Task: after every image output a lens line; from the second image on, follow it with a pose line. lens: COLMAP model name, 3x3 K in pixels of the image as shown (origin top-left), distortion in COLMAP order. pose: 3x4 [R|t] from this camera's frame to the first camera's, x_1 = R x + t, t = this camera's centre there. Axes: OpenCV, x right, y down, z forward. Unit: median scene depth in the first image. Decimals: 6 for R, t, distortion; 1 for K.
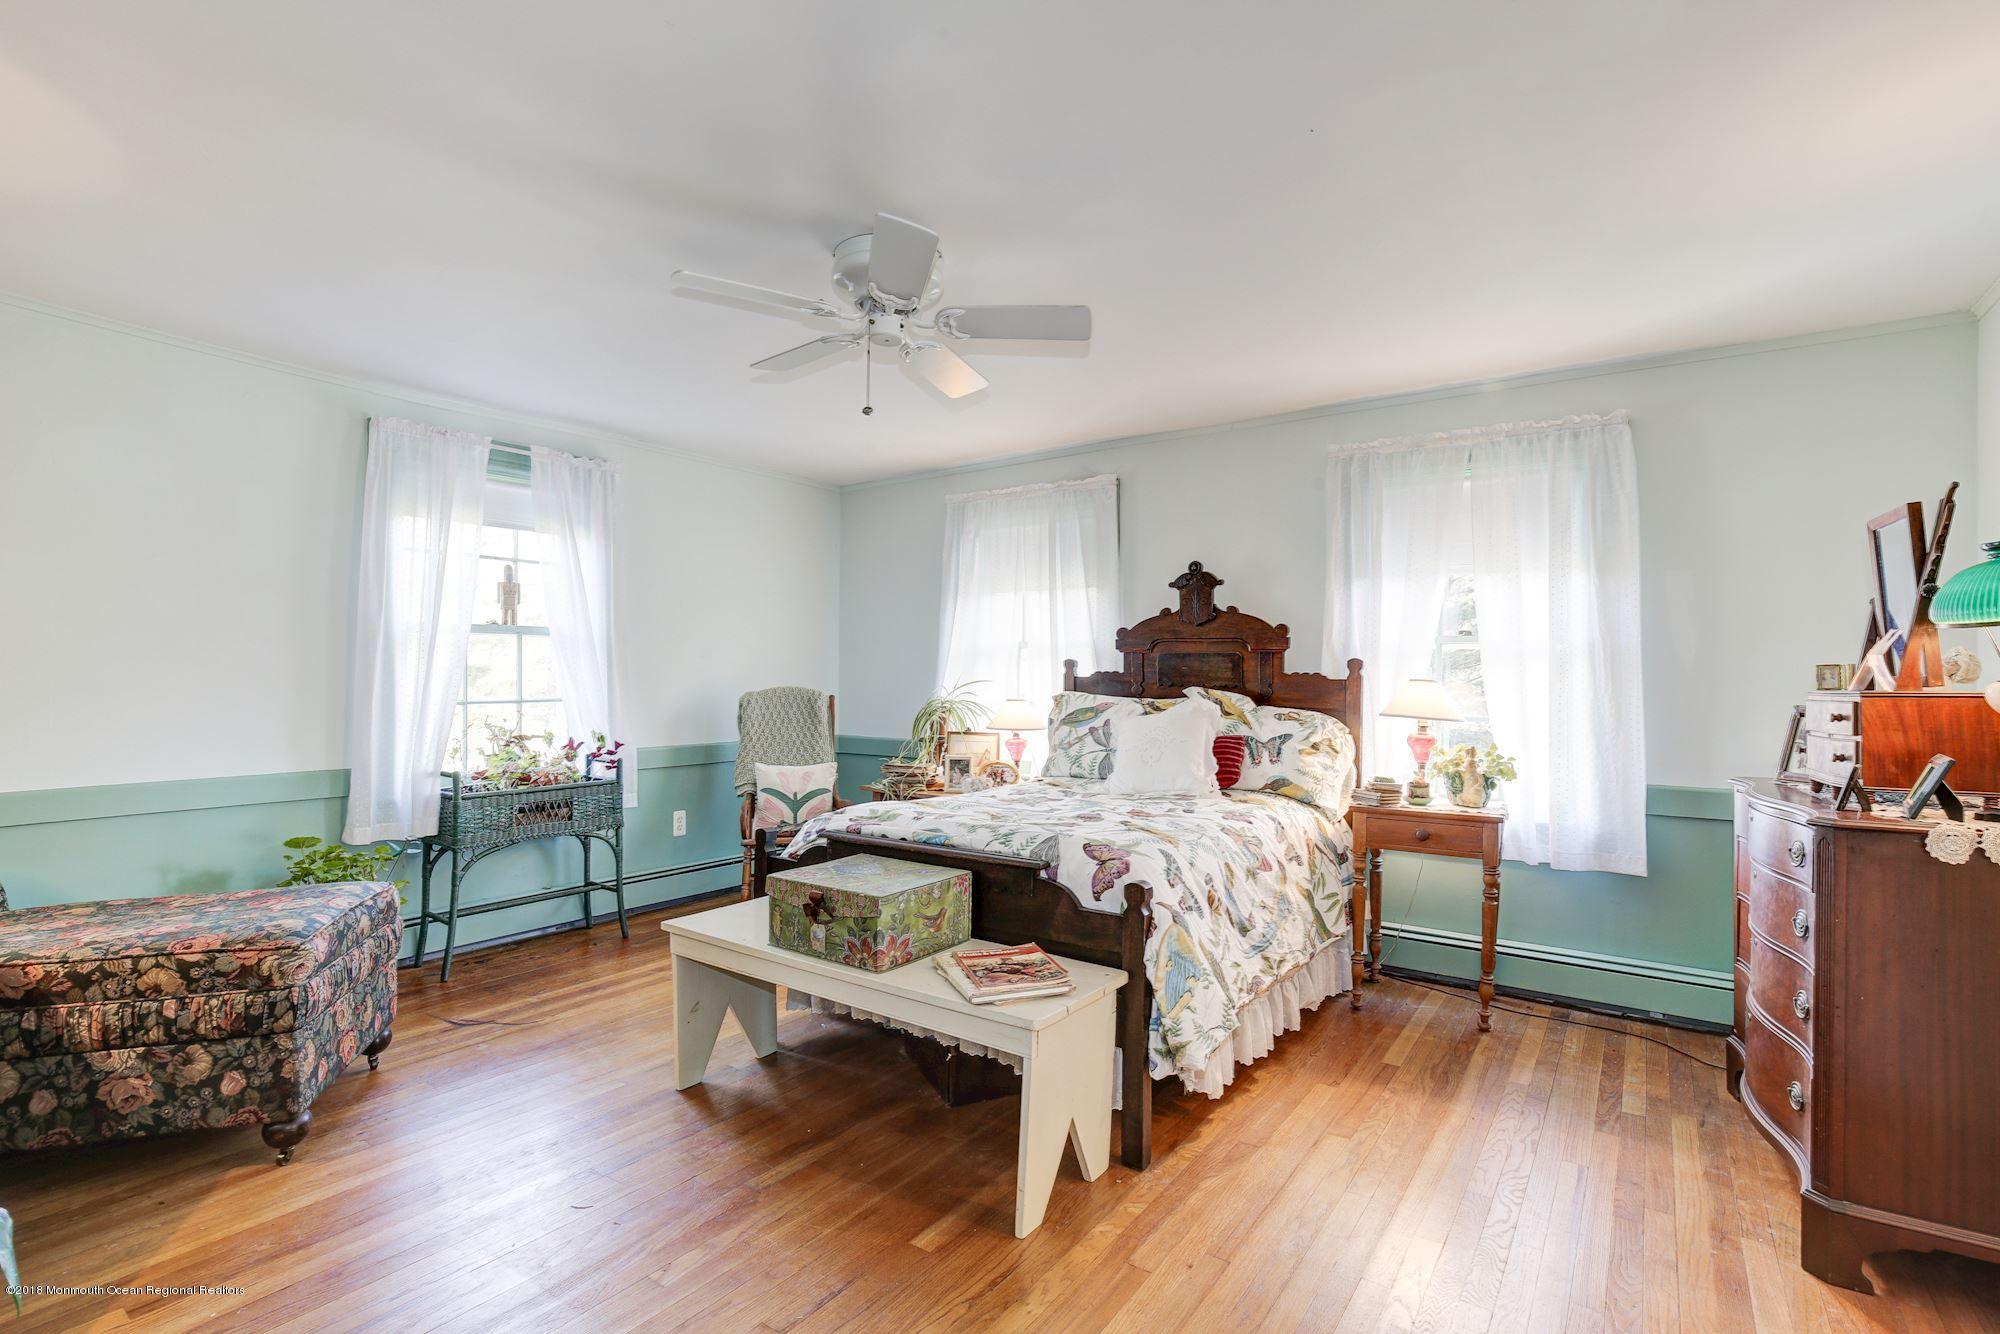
lens RADIAL K [[908.2, 0, 997.8], [0, 908.2, 673.7], [0, 0, 1]] dist [-0.013157, 0.001207]
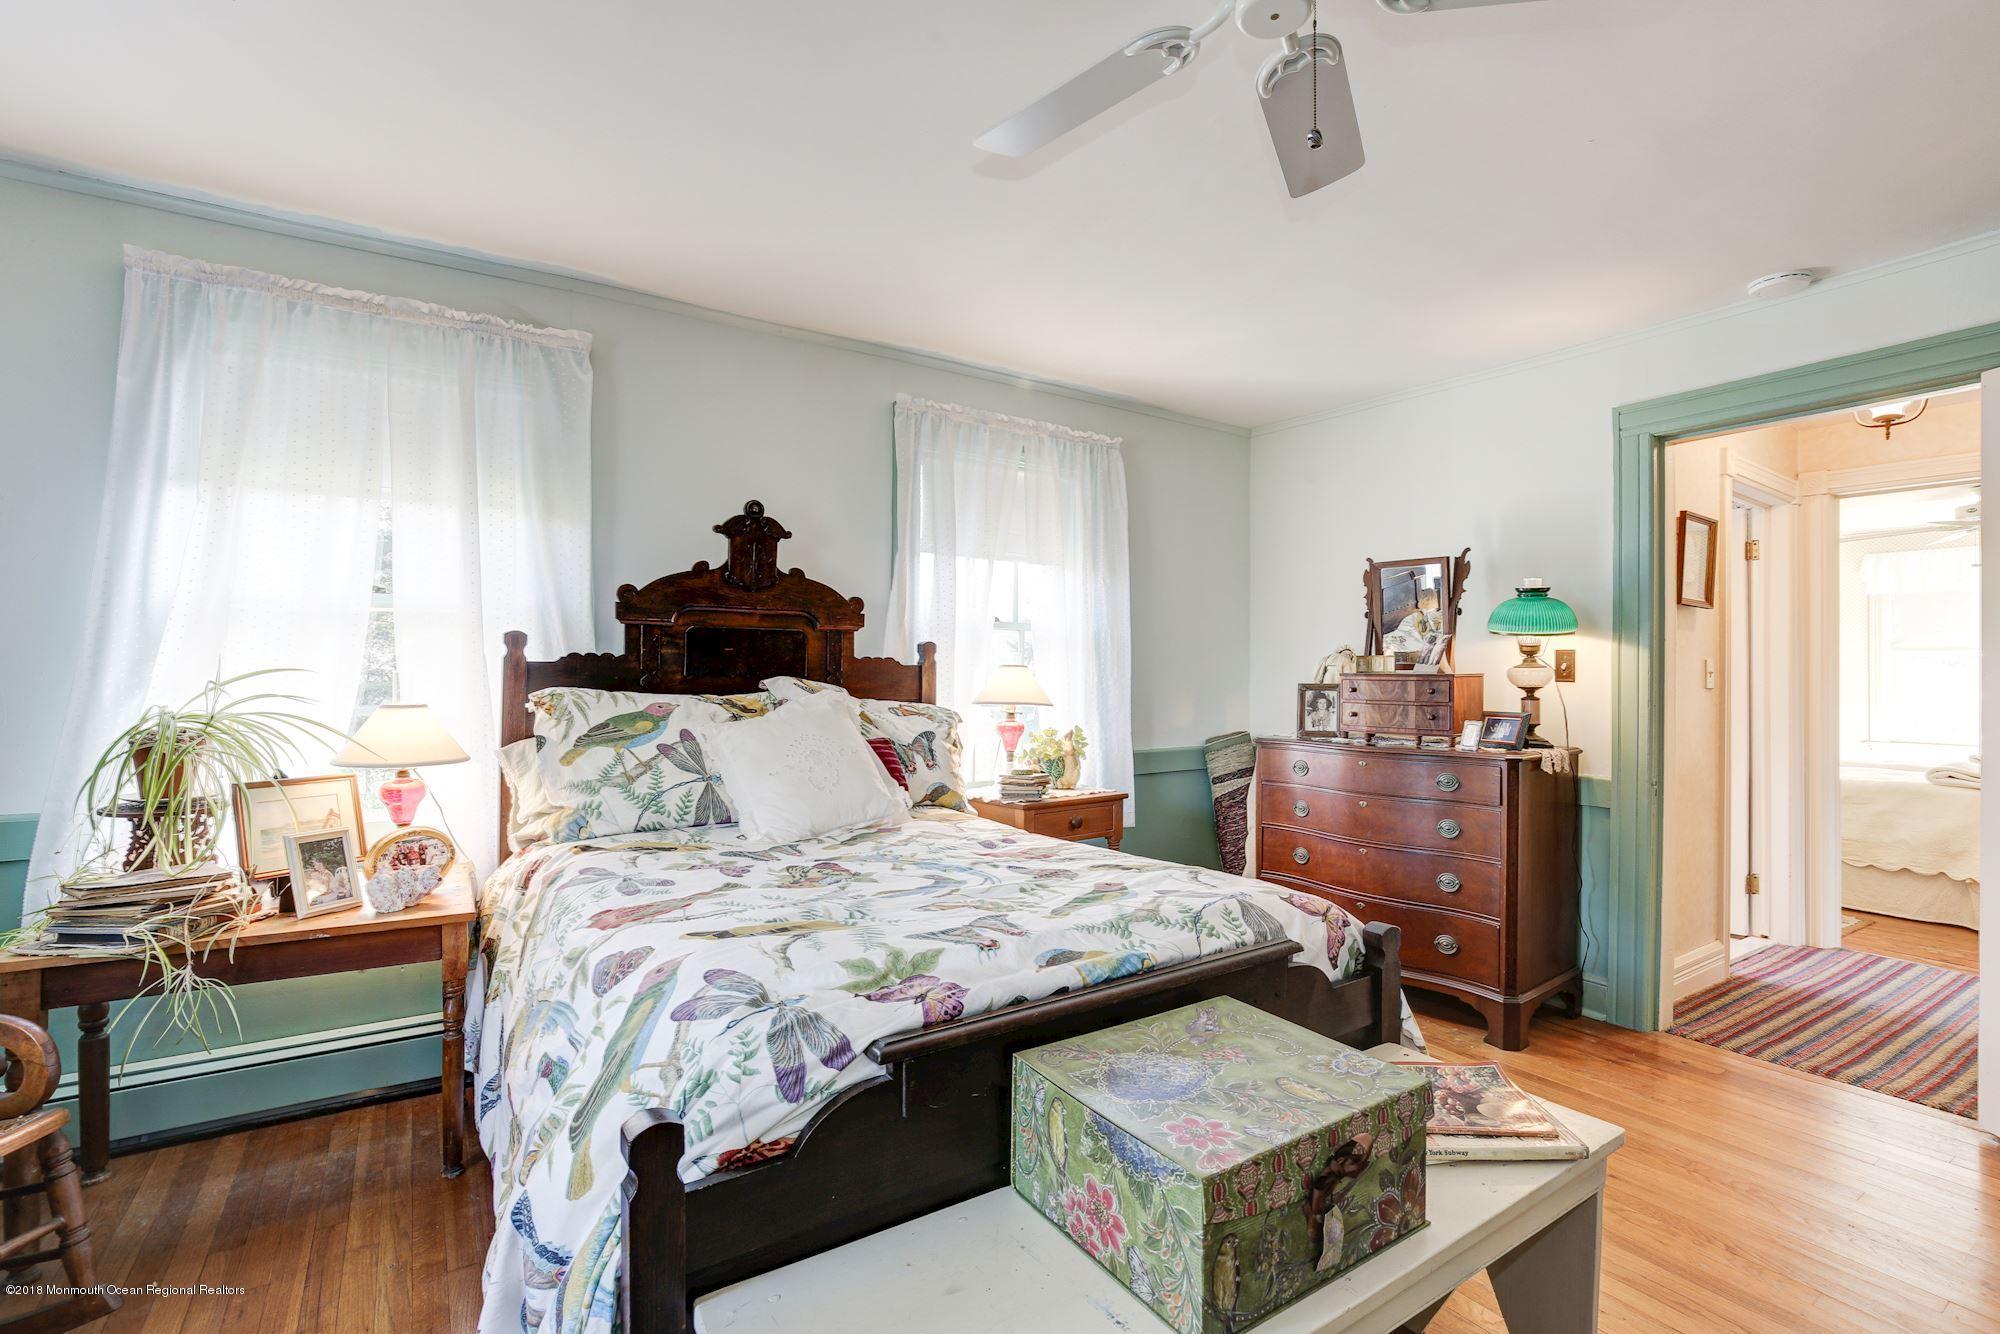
lens RADIAL K [[908.2, 0, 999.7], [0, 908.2, 668.8], [0, 0, 1]] dist [-0.013157, 0.001207]
pose [[0.361495, -0.008286, 0.932337, -0.386060], [-0.006499, 0.999914, 0.011406, -0.000902], [-0.932351, -0.010182, 0.361410, 0.568410]]
